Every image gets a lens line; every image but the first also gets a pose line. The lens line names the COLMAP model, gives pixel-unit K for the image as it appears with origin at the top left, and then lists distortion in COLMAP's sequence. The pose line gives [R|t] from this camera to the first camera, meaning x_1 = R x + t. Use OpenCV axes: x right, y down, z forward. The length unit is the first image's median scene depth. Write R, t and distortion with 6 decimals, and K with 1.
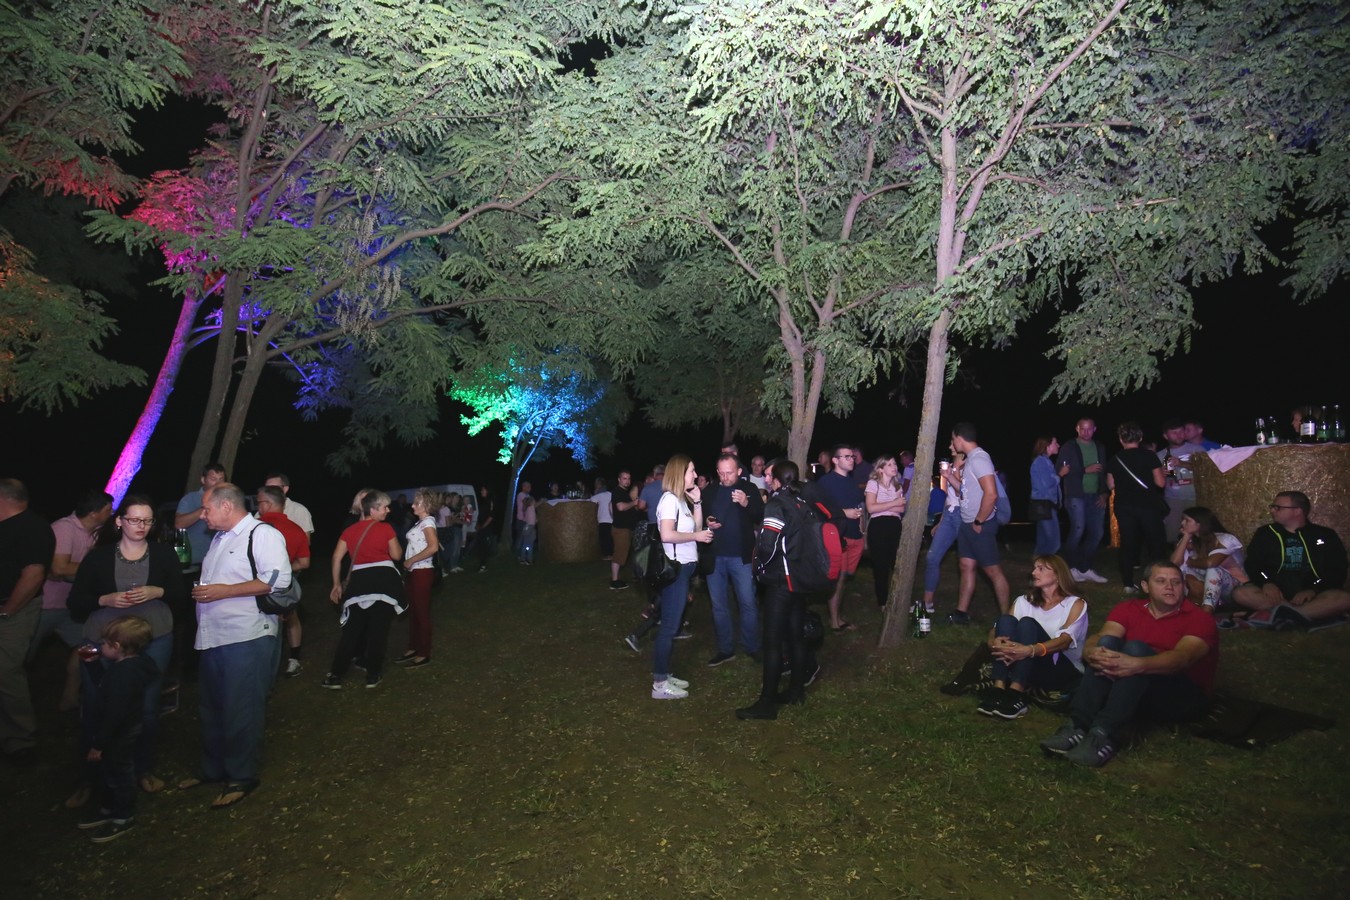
lens RADIAL K [[631.4, 0, 673.5], [0, 631.4, 464.9], [0, 0, 1]] dist [-0.016987, -0.000577]
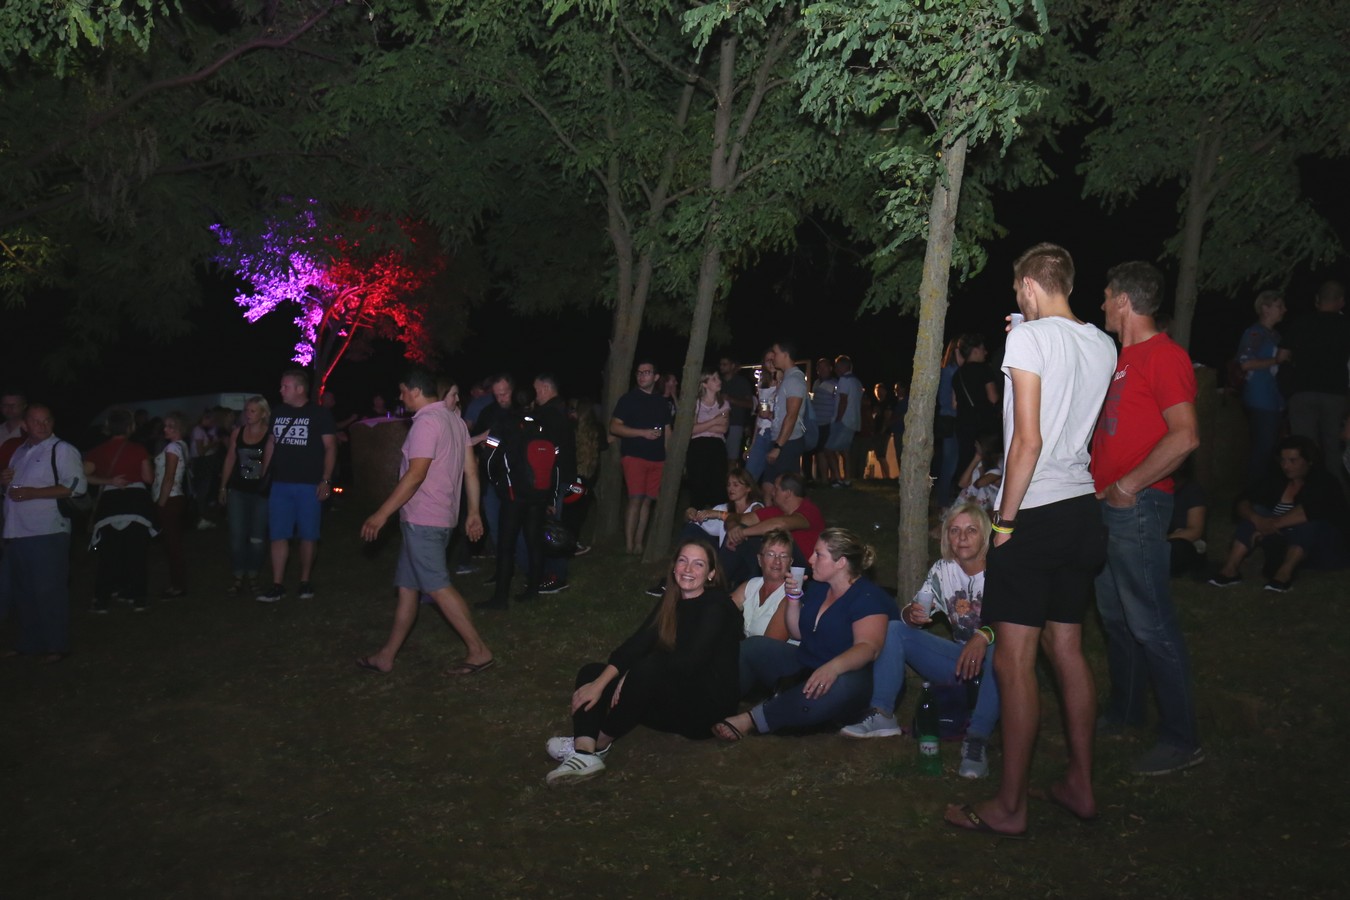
lens RADIAL K [[1222.6, 0, 675.0], [0, 1222.6, 450.0], [0, 0, 1]] dist [0.067103, 0.017855]
pose [[0.999983, 0.001203, 0.005737, 0.226921], [-0.001662, 0.996732, 0.080762, -0.033554], [-0.005621, -0.080770, 0.996717, -0.596970]]
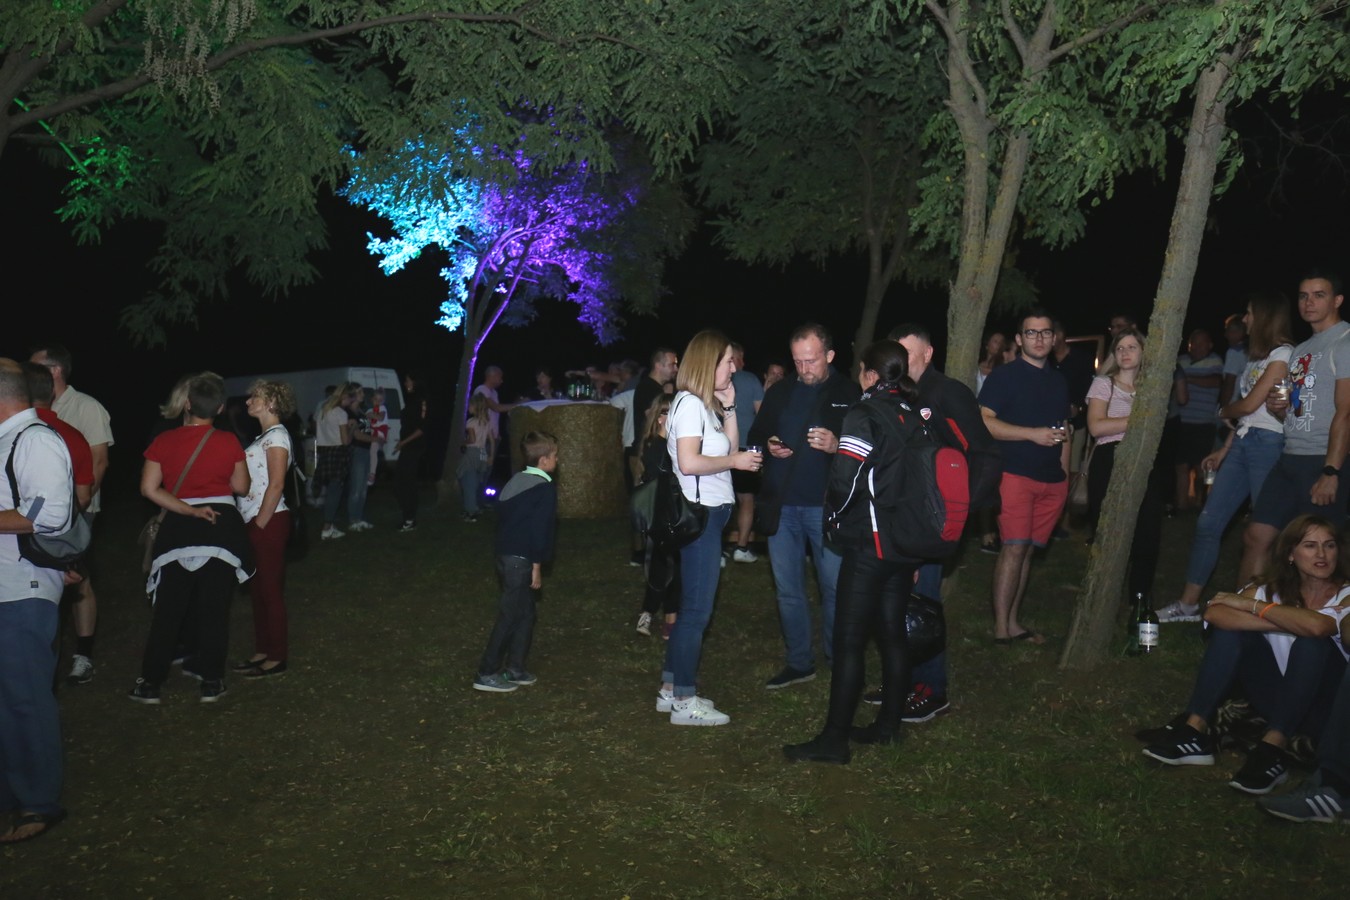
lens RADIAL K [[1309.2, 0, 675.0], [0, 1309.2, 450.0], [0, 0, 1]] dist [0.076262, -0.015303]
pose [[0.994483, 0.025311, -0.101797, 0.057150], [-0.016139, 0.995817, 0.089931, -0.006534], [0.103647, -0.087792, 0.990732, -0.127263]]
